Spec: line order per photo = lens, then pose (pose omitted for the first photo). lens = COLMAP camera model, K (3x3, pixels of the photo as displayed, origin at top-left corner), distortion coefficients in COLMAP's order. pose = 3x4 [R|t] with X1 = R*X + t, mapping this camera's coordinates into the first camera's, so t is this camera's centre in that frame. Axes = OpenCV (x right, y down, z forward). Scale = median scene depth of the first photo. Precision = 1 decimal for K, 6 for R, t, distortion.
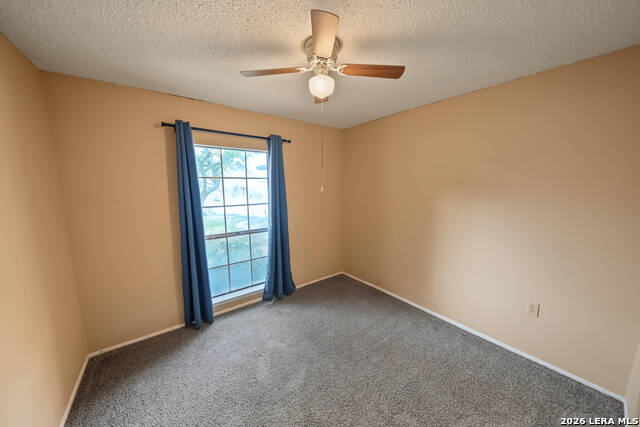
lens RADIAL K [[216.7, 0, 316.7], [0, 216.7, 214.6], [0, 0, 1]] dist [-0.003927, -0.000364]
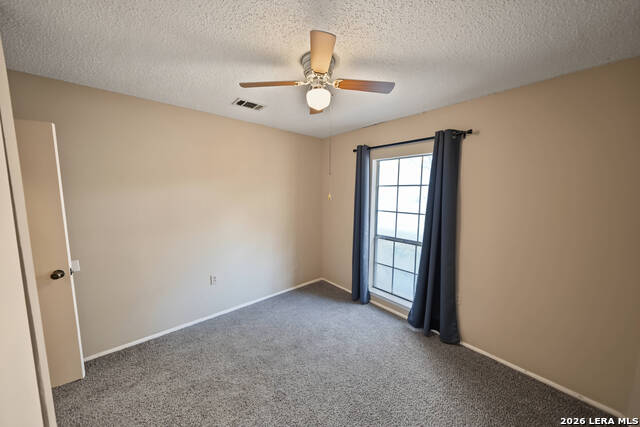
lens RADIAL K [[216.7, 0, 316.7], [0, 216.7, 214.6], [0, 0, 1]] dist [-0.003927, -0.000364]
pose [[0.069432, 0.112602, -0.991211, 0.630508], [-0.144929, 0.984206, 0.101655, -0.081676], [0.987003, 0.136597, 0.084655, 0.543472]]
